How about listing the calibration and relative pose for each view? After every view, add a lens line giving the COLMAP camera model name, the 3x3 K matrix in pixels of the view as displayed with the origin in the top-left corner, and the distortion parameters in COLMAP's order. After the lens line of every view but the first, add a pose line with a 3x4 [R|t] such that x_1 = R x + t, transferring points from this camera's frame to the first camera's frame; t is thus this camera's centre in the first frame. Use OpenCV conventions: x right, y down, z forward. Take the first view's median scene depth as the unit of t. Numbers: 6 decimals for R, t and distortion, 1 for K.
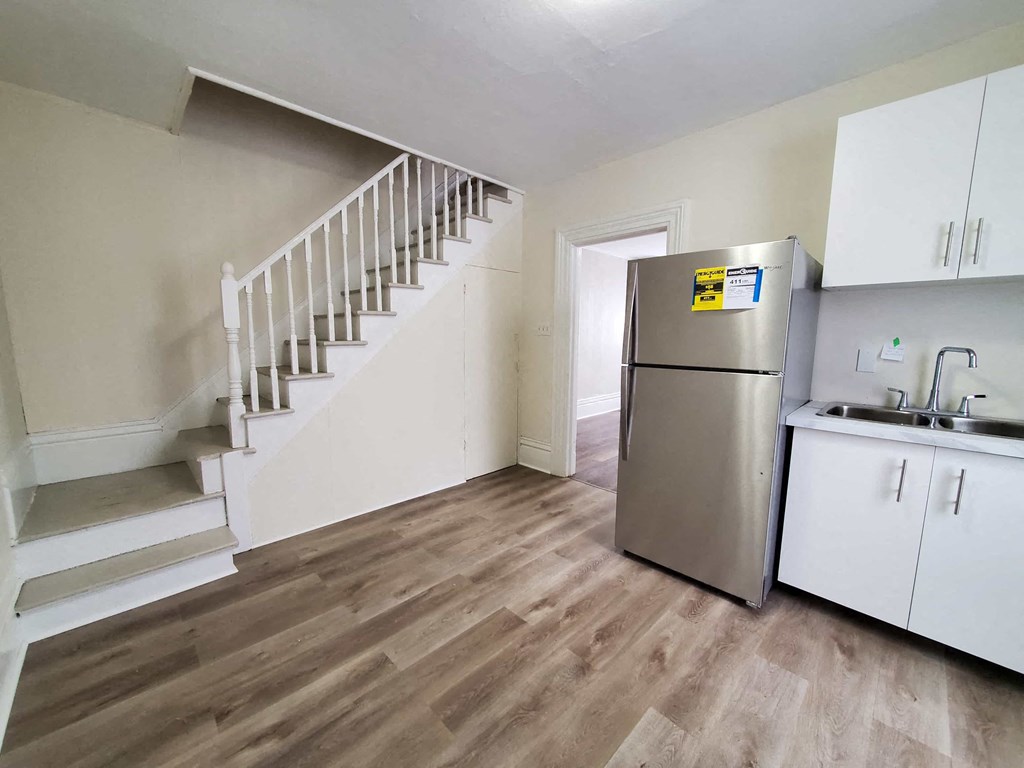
lens RADIAL K [[406.5, 0, 516.2], [0, 406.5, 385.7], [0, 0, 1]] dist [0.001393, -0.000743]
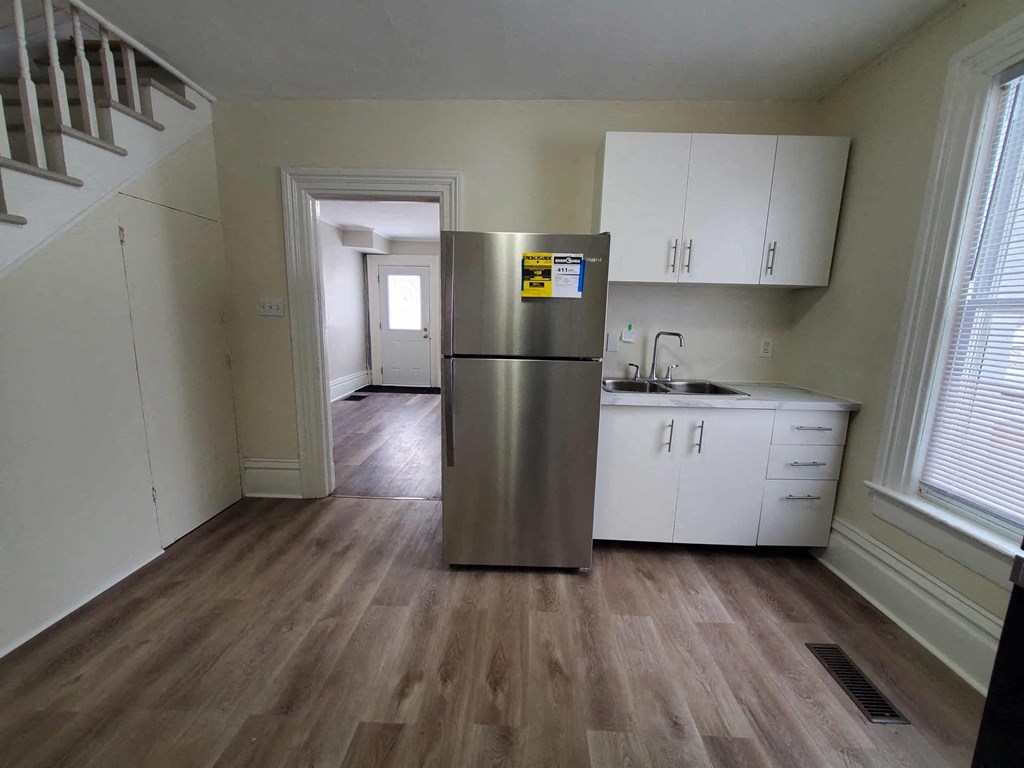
lens RADIAL K [[406.5, 0, 518.4], [0, 406.5, 385.6], [0, 0, 1]] dist [0.001393, -0.000743]
pose [[0.720913, -0.107571, 0.684626, -0.236164], [0.068773, 0.994108, 0.083780, -0.058007], [-0.689604, -0.013315, 0.724064, 0.315741]]
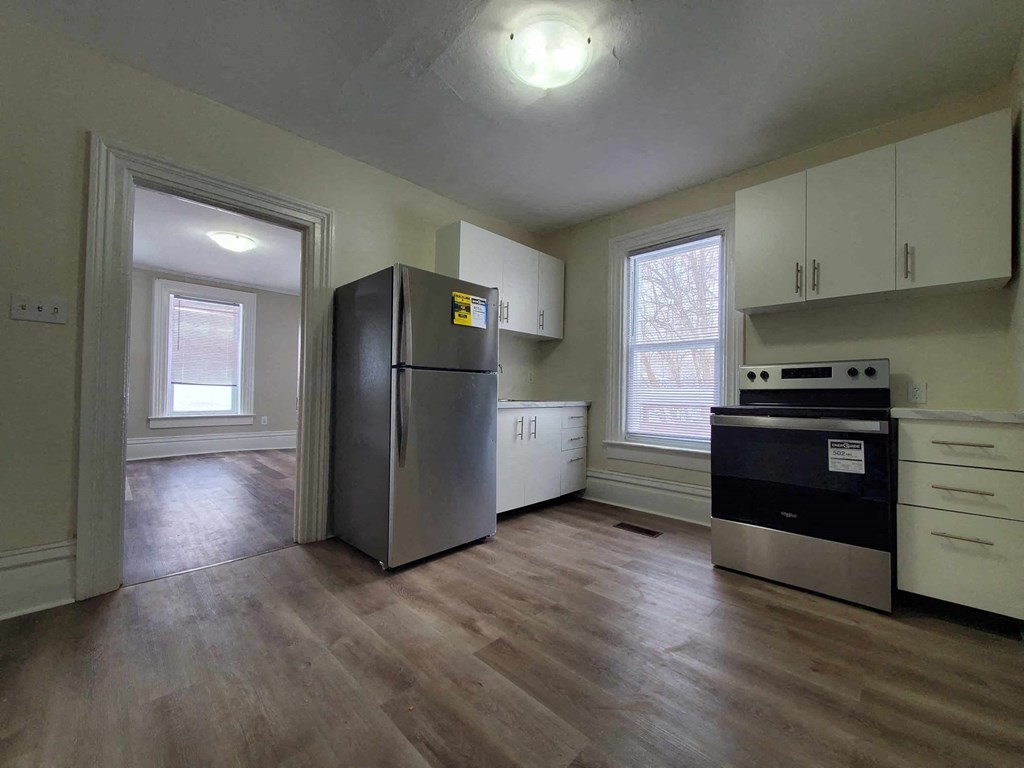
lens RADIAL K [[406.5, 0, 518.3], [0, 406.5, 386.3], [0, 0, 1]] dist [0.001393, -0.000743]
pose [[-0.022490, 0.003969, 0.999739, -0.805079], [0.110824, 0.993839, -0.001453, 0.030566], [-0.993586, 0.110763, -0.022791, 0.841833]]
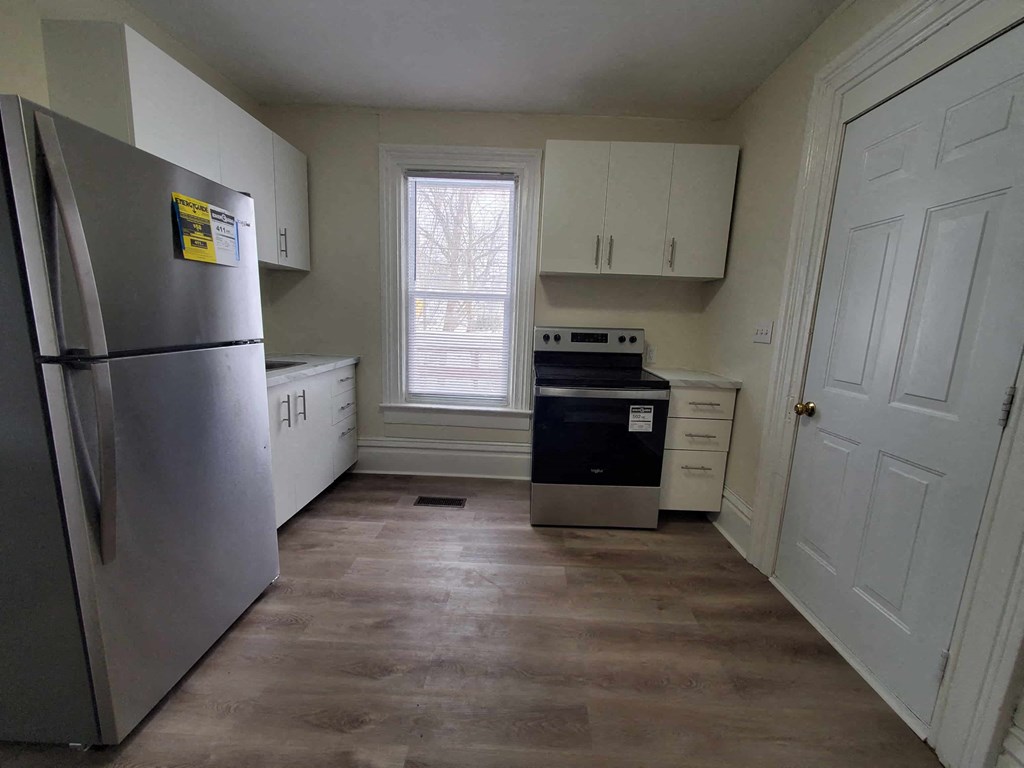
lens RADIAL K [[406.5, 0, 520.1], [0, 406.5, 385.6], [0, 0, 1]] dist [0.001393, -0.000743]
pose [[-0.694941, -0.157405, 0.701628, -0.417606], [0.043781, 0.964675, 0.259781, -0.131924], [-0.717733, 0.211250, -0.663500, 1.073030]]
